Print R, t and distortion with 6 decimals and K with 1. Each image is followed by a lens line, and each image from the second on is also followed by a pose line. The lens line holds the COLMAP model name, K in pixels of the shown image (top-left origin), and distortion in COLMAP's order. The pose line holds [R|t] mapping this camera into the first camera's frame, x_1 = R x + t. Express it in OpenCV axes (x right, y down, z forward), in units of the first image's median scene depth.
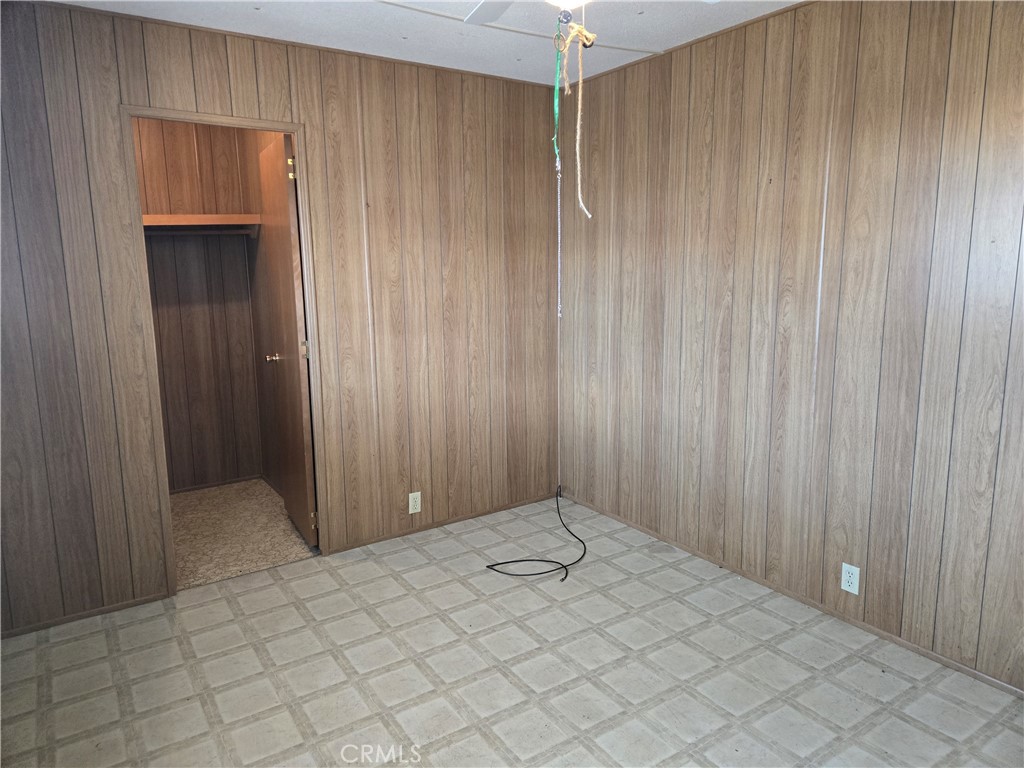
lens RADIAL K [[694.7, 0, 506.7], [0, 694.7, 390.0], [0, 0, 1]] dist [0.101056, -0.104109]
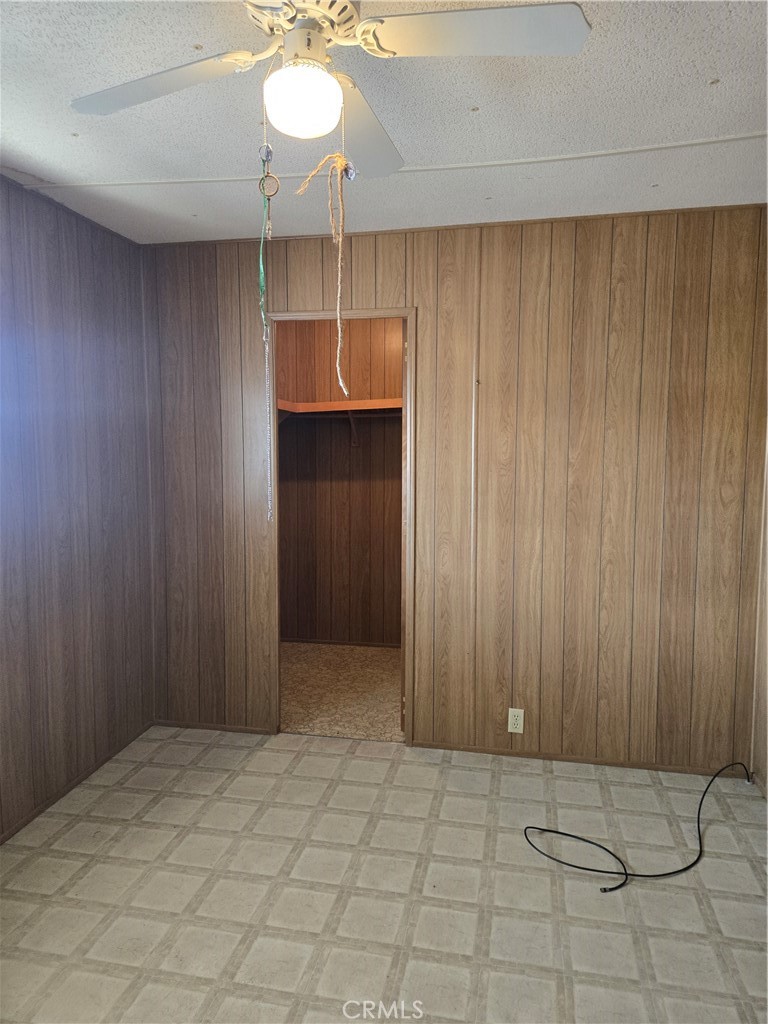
lens RADIAL K [[694.7, 0, 384.0], [0, 694.7, 512.0], [0, 0, 1]] dist [0.101056, -0.104109]
pose [[0.693024, 0.086117, -0.715753, 0.374962], [-0.137760, 0.990363, -0.014229, -0.061054], [0.707630, 0.108463, 0.698209, 0.275528]]
